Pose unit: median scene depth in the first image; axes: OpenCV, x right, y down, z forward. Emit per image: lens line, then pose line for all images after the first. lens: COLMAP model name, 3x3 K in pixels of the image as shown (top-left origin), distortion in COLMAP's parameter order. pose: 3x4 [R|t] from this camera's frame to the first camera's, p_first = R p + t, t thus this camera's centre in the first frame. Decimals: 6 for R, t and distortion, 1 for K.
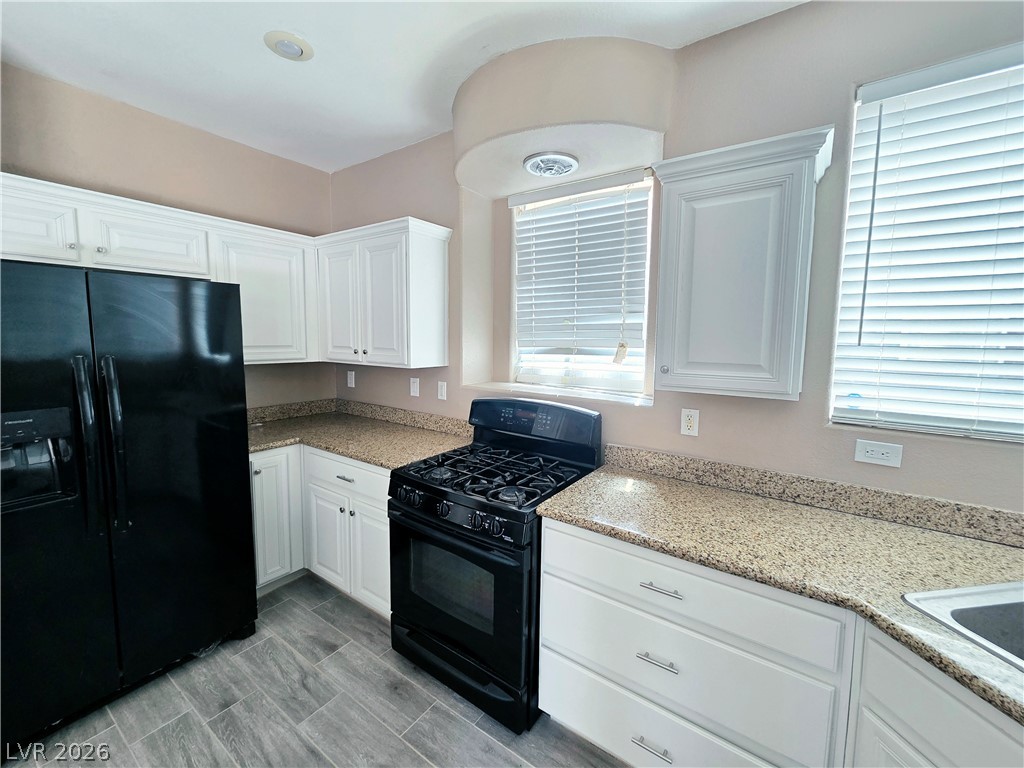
lens RADIAL K [[420.6, 0, 520.5], [0, 420.6, 376.1], [0, 0, 1]] dist [0.004847, -0.001008]
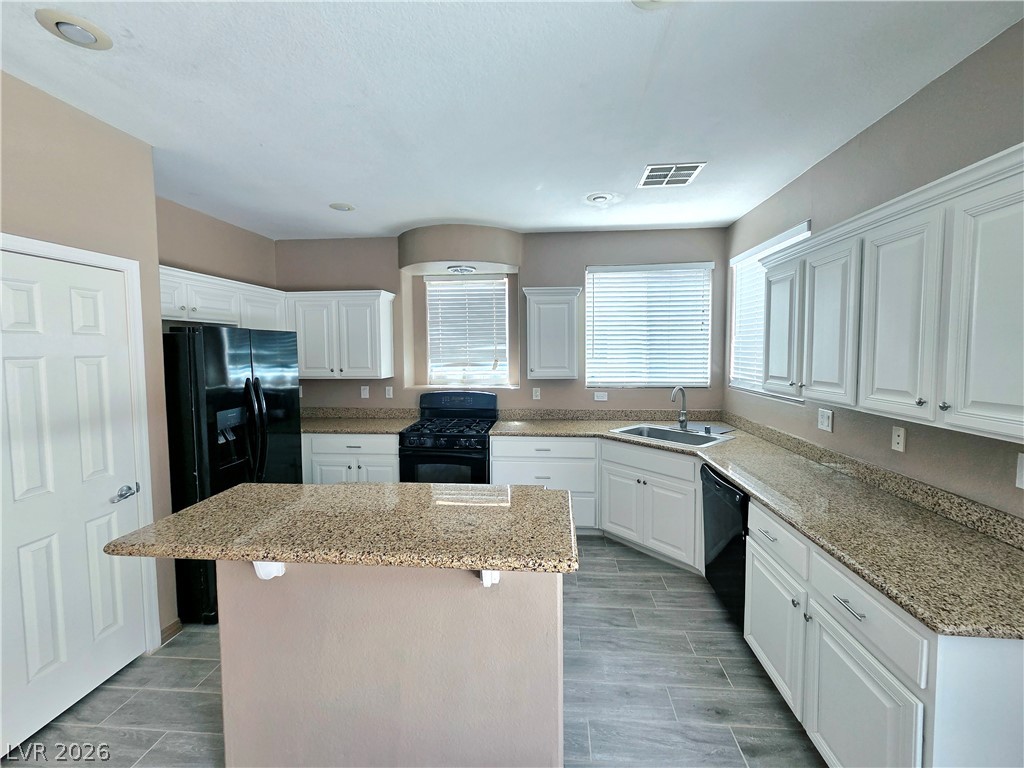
lens RADIAL K [[420.6, 0, 515.5], [0, 420.6, 378.3], [0, 0, 1]] dist [0.004847, -0.001008]
pose [[0.872805, -0.055579, 0.484895, -0.655698], [0.066555, 0.997768, -0.005433, 0.027020], [-0.483510, 0.037014, 0.874556, -0.772805]]
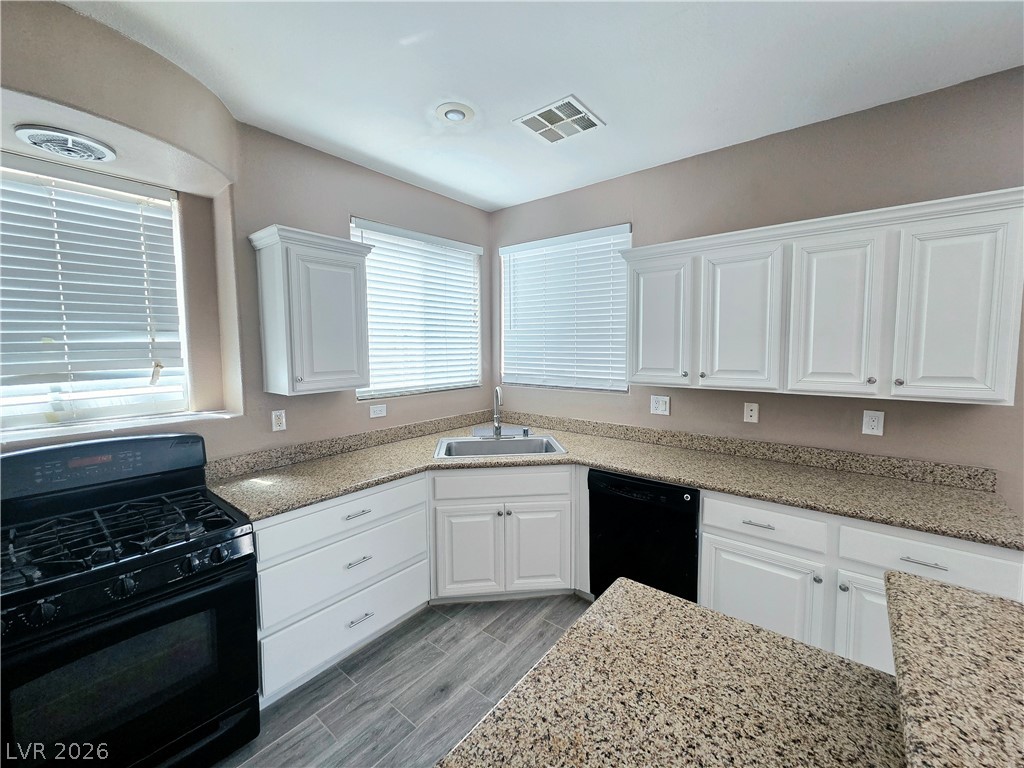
lens RADIAL K [[420.6, 0, 515.0], [0, 420.6, 378.9], [0, 0, 1]] dist [0.004847, -0.001008]
pose [[0.073043, -0.096676, 0.992632, -0.671162], [0.101438, 0.990849, 0.089038, -0.047734], [-0.992157, 0.094187, 0.082181, 0.134742]]
